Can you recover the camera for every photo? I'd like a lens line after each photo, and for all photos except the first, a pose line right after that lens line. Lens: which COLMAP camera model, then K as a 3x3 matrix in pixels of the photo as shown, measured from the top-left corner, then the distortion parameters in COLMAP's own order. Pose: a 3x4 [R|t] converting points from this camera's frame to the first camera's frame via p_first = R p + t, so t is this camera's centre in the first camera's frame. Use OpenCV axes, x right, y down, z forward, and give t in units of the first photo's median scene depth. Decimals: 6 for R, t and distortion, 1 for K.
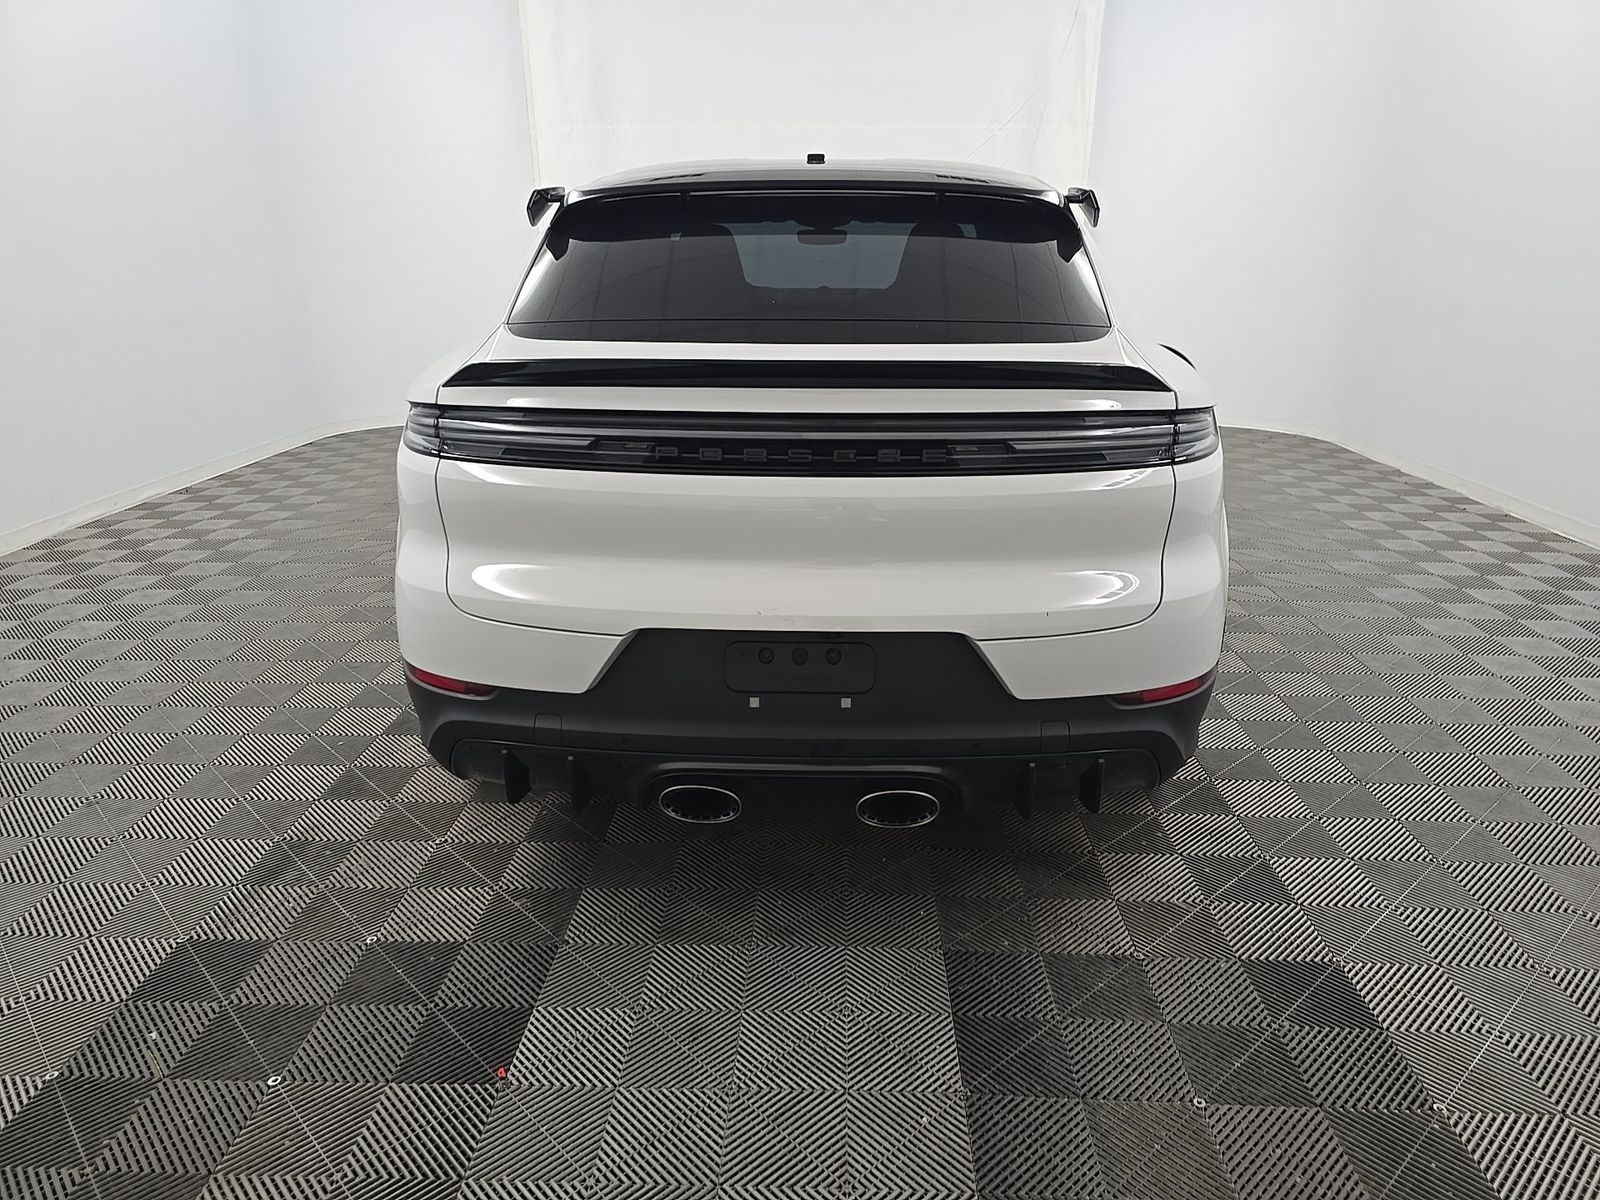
lens RADIAL K [[1071.9, 0, 798.6], [0, 1071.9, 638.6], [0, 0, 1]] dist [0.007766, -0.001285]
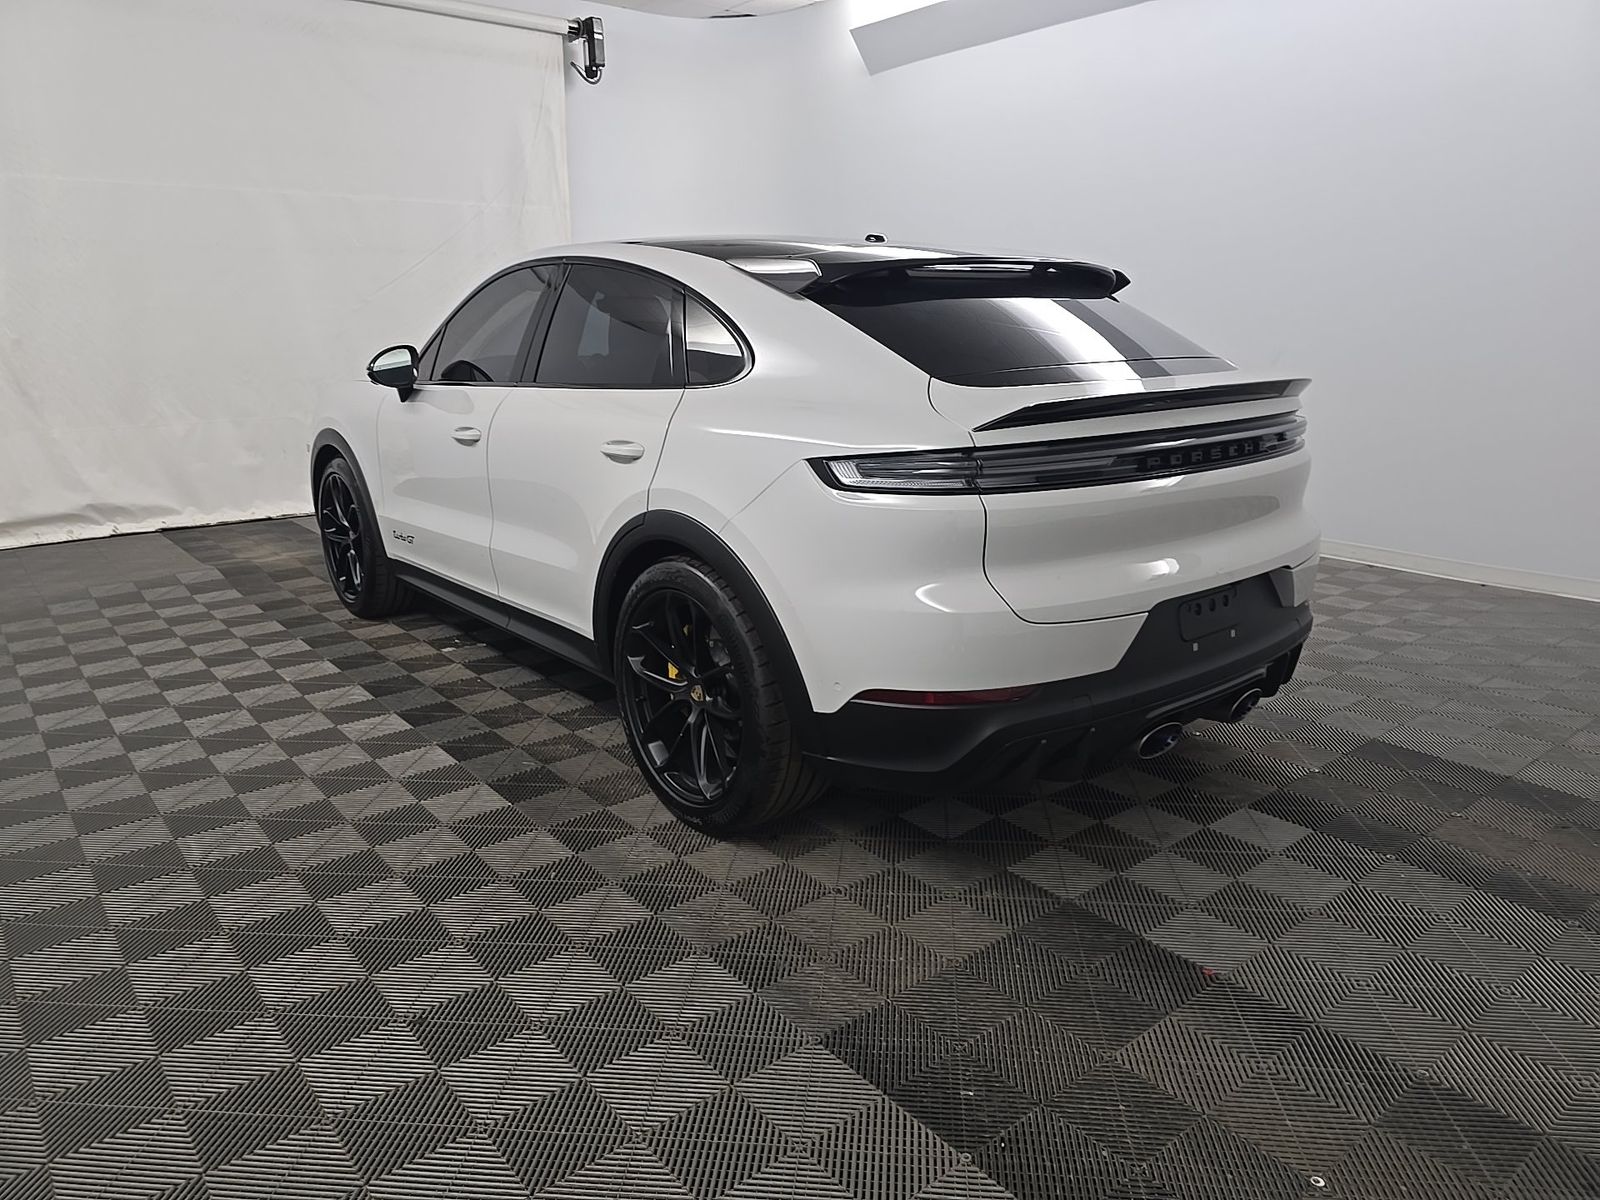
lens RADIAL K [[1055.2, 0, 800.0], [0, 1055.2, 600.0], [0, 0, 1]] dist [-0.000292, -0.000511]
pose [[0.754238, -0.176825, 0.632343, -0.851855], [0.231969, 0.972712, -0.004680, -0.070914], [-0.614260, 0.150214, 0.774674, 0.204084]]
